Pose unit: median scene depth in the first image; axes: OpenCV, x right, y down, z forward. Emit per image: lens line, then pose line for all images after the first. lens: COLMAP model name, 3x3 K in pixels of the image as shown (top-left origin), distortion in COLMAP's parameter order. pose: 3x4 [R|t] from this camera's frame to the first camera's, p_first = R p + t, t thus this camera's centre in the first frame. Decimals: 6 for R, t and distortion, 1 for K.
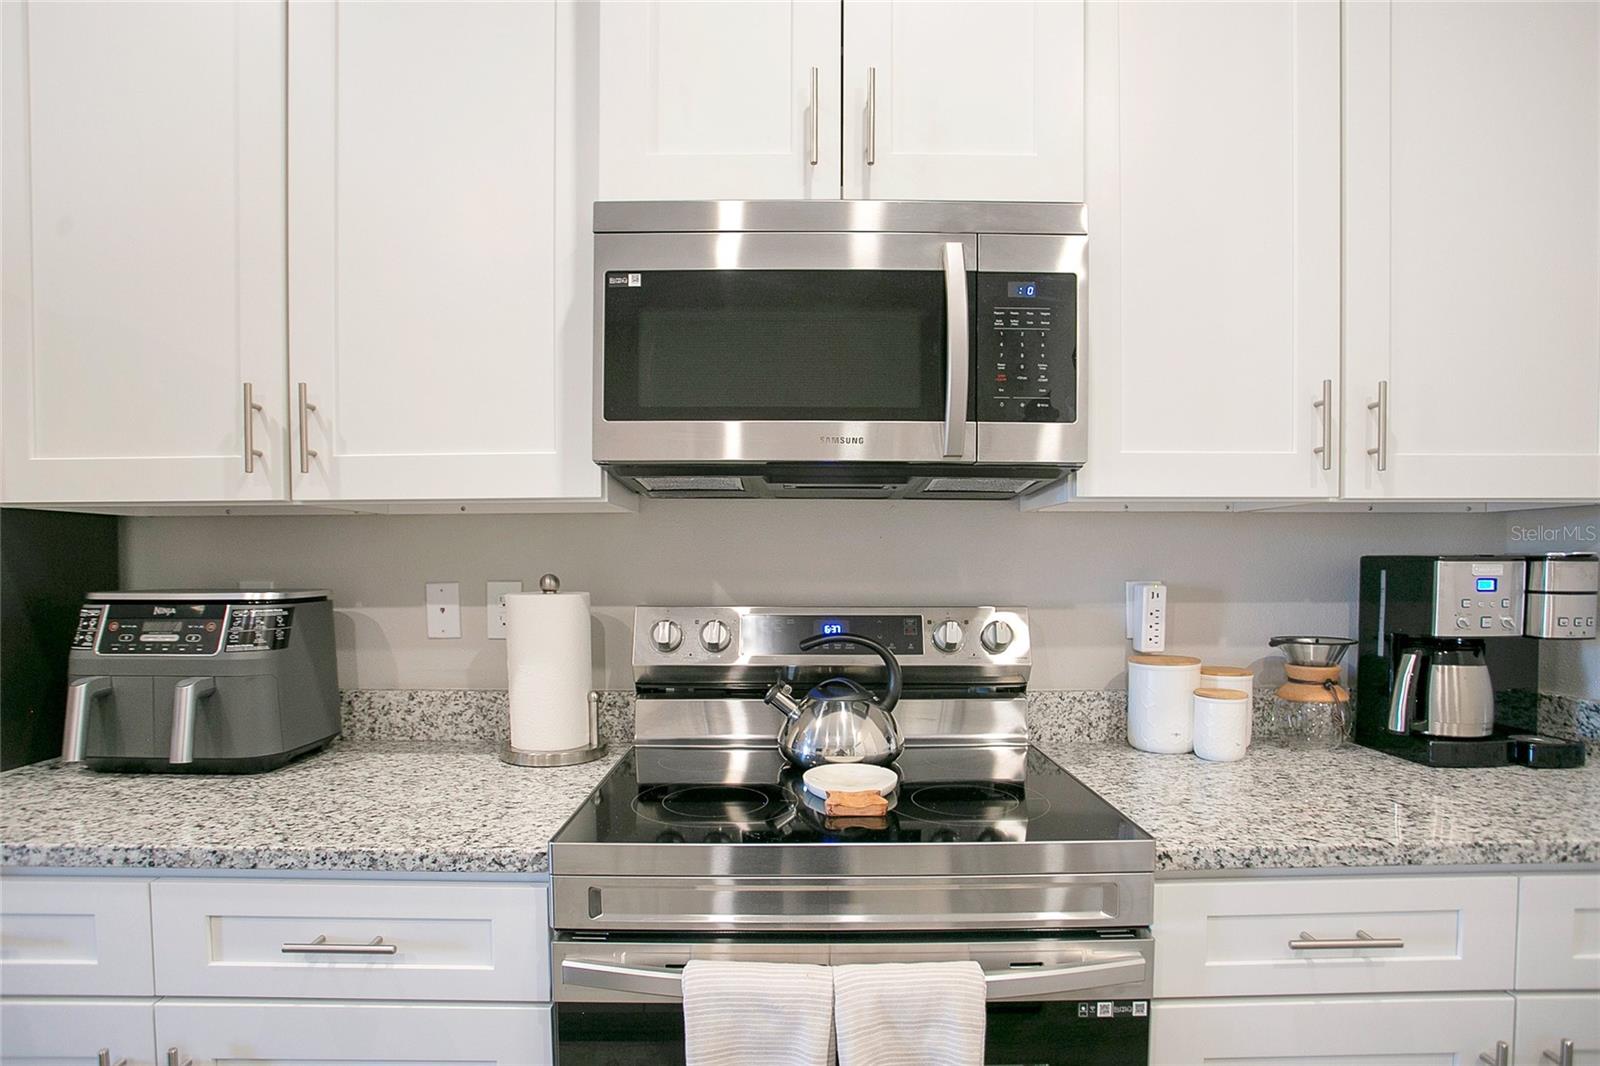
lens RADIAL K [[804.9, 0, 811.3], [0, 804.9, 590.6], [0, 0, 1]] dist [-0.034655, 0.000329]
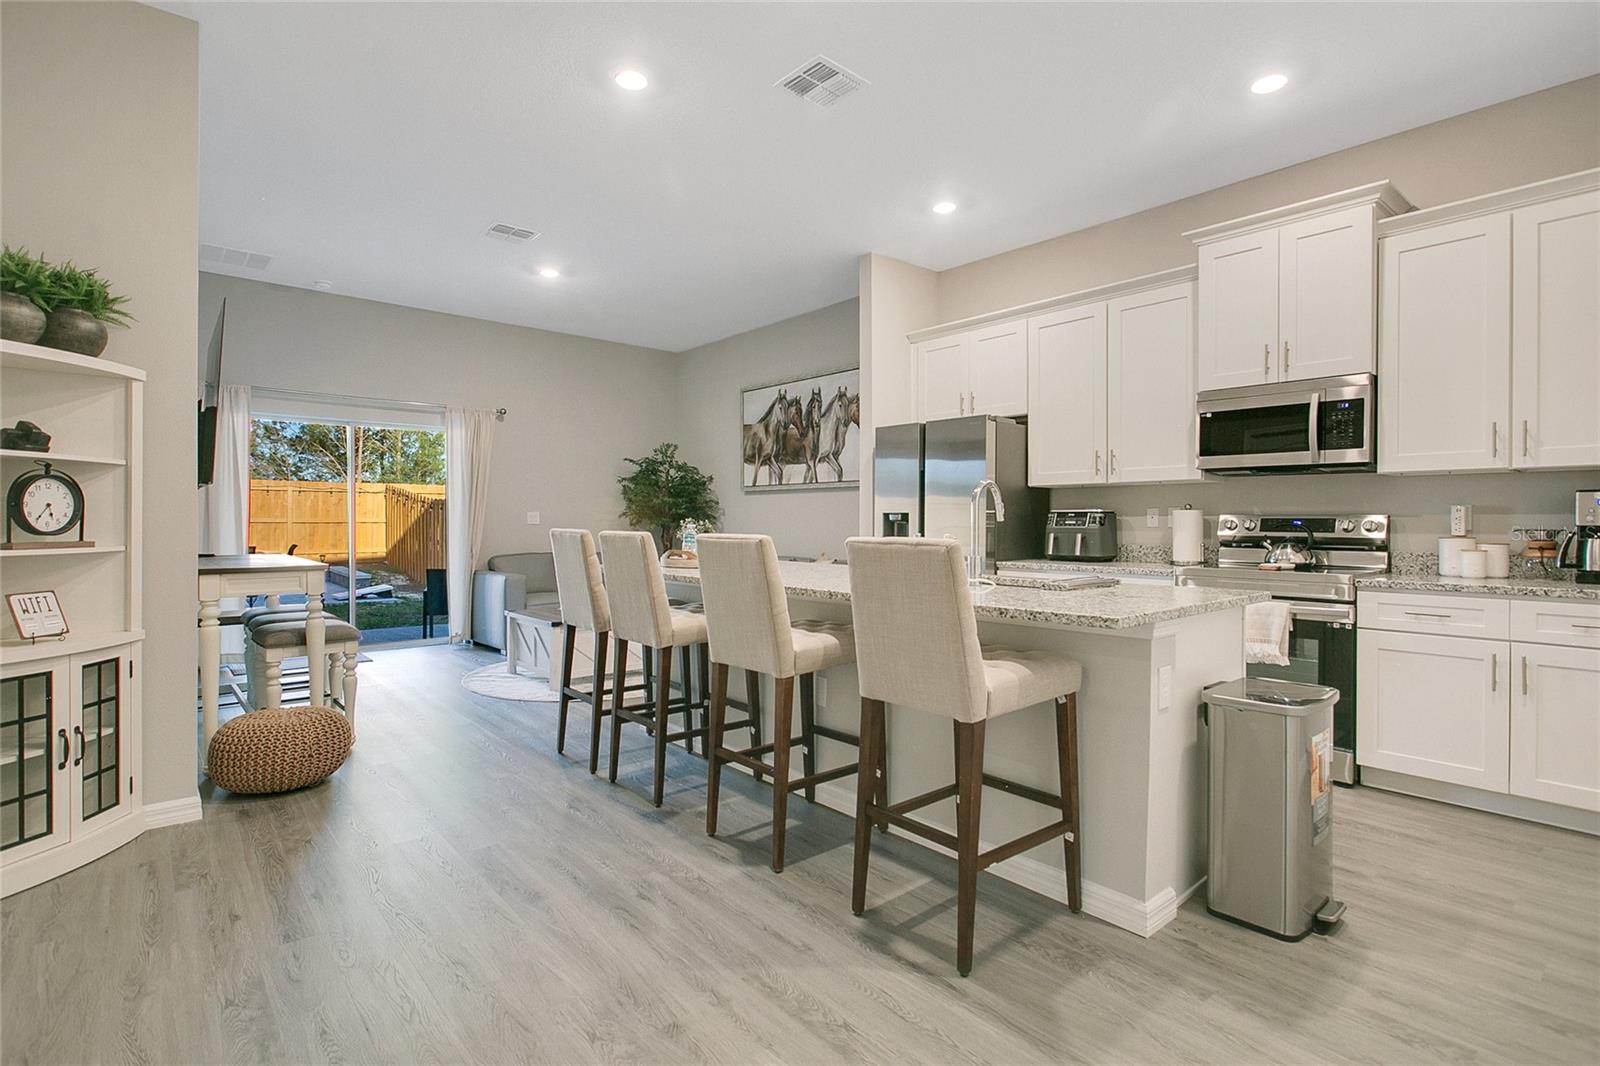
lens RADIAL K [[774.5, 0, 795.0], [0, 774.5, 526.7], [0, 0, 1]] dist [-0.003593, 0.006868]
pose [[0.632298, 0.010606, -0.774653, 1.100175], [-0.030492, 0.999472, -0.011204, 0.157696], [0.774125, 0.030705, 0.632287, -2.185198]]
